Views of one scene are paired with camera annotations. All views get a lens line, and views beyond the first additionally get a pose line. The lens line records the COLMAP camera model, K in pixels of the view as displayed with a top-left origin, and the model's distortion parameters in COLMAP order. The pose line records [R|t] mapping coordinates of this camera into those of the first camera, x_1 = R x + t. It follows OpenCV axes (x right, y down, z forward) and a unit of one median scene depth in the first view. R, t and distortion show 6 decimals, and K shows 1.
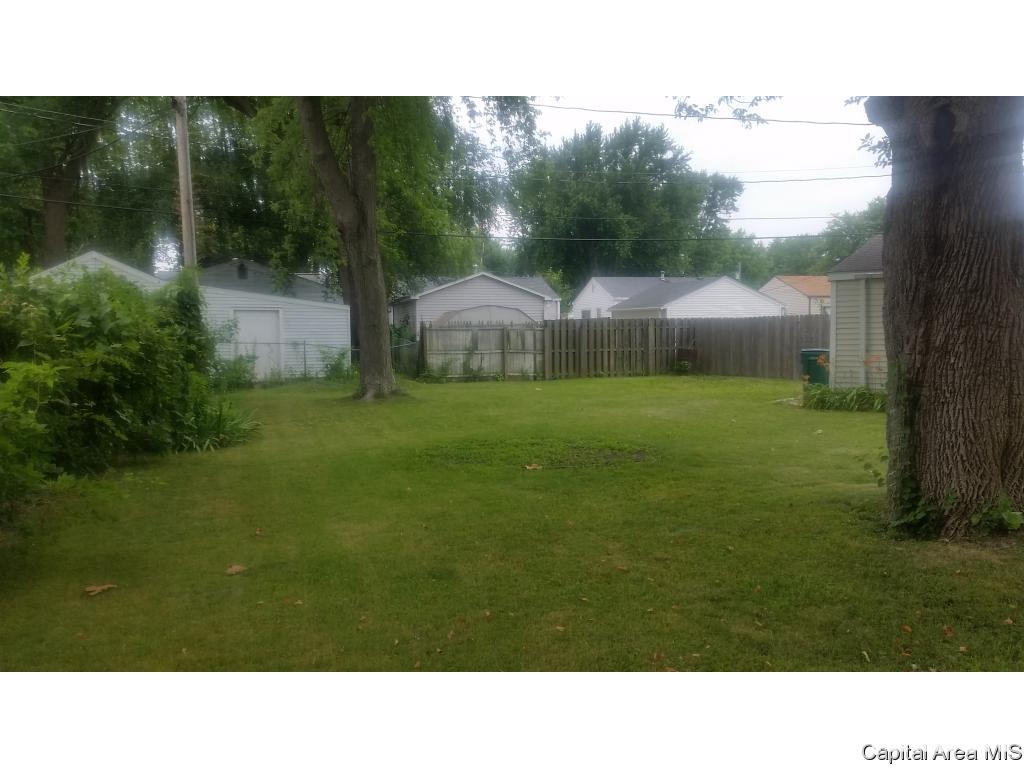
lens RADIAL K [[826.4, 0, 512.0], [0, 826.4, 384.0], [0, 0, 1]] dist [0.118503, -0.254968]
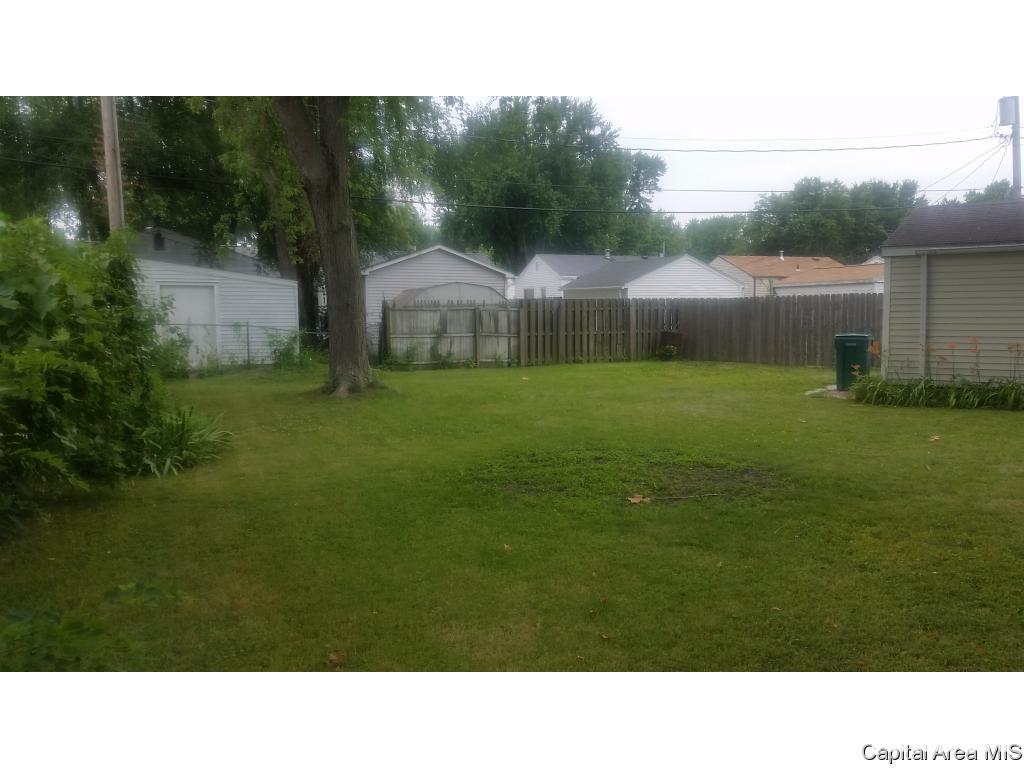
lens RADIAL K [[826.4, 0, 512.0], [0, 826.4, 384.0], [0, 0, 1]] dist [0.118503, -0.254968]
pose [[0.994173, -0.004746, 0.107689, -0.065370], [0.002046, 0.999681, 0.025174, -0.008443], [-0.107774, -0.024807, 0.993866, 0.107618]]
